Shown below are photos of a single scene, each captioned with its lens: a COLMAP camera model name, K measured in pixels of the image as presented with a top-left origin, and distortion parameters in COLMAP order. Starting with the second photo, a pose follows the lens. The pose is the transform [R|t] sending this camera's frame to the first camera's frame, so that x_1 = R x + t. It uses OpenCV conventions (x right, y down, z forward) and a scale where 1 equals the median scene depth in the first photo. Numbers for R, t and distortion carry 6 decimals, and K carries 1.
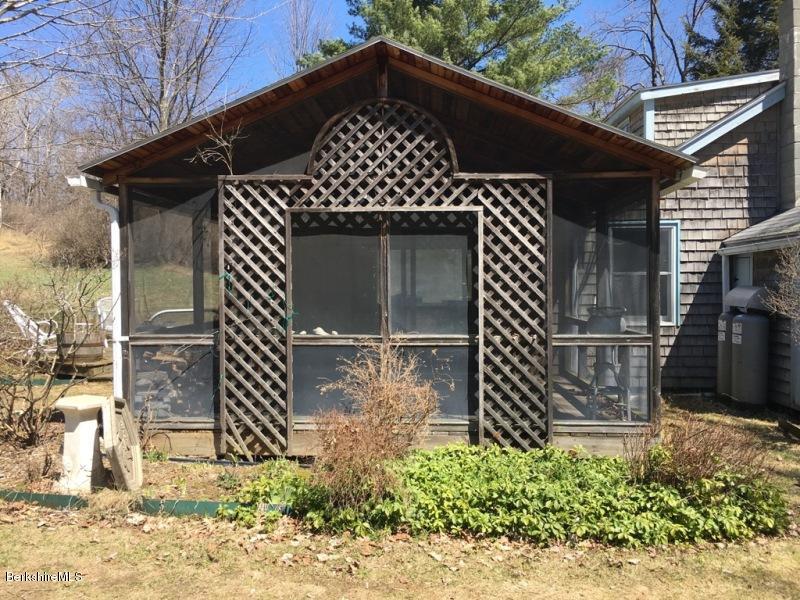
lens RADIAL K [[688.9, 0, 397.3], [0, 688.9, 296.2], [0, 0, 1]] dist [0.063372, -0.066822]
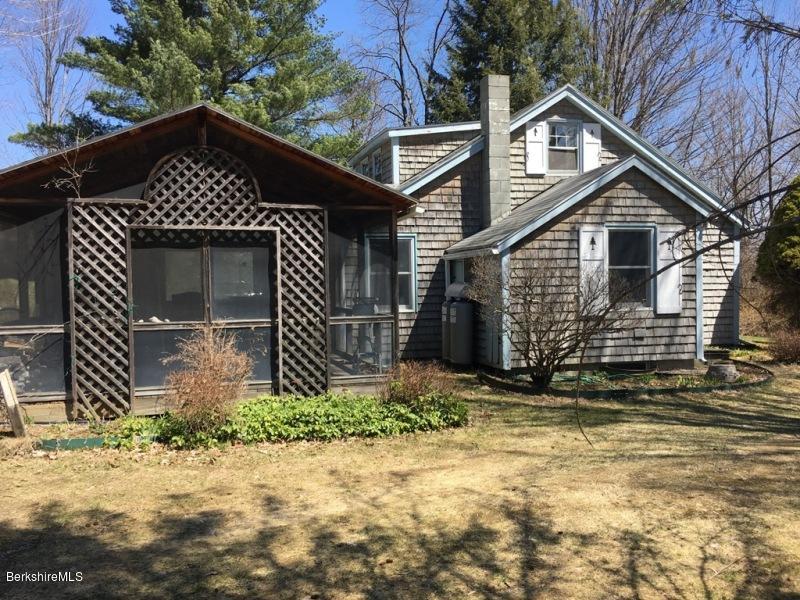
lens RADIAL K [[688.9, 0, 399.2], [0, 688.9, 300.3], [0, 0, 1]] dist [0.063372, -0.066822]
pose [[0.943371, -0.018371, 0.331230, -0.112267], [0.015791, 0.999820, 0.010479, 0.007785], [-0.331363, -0.004655, 0.943492, -0.399289]]
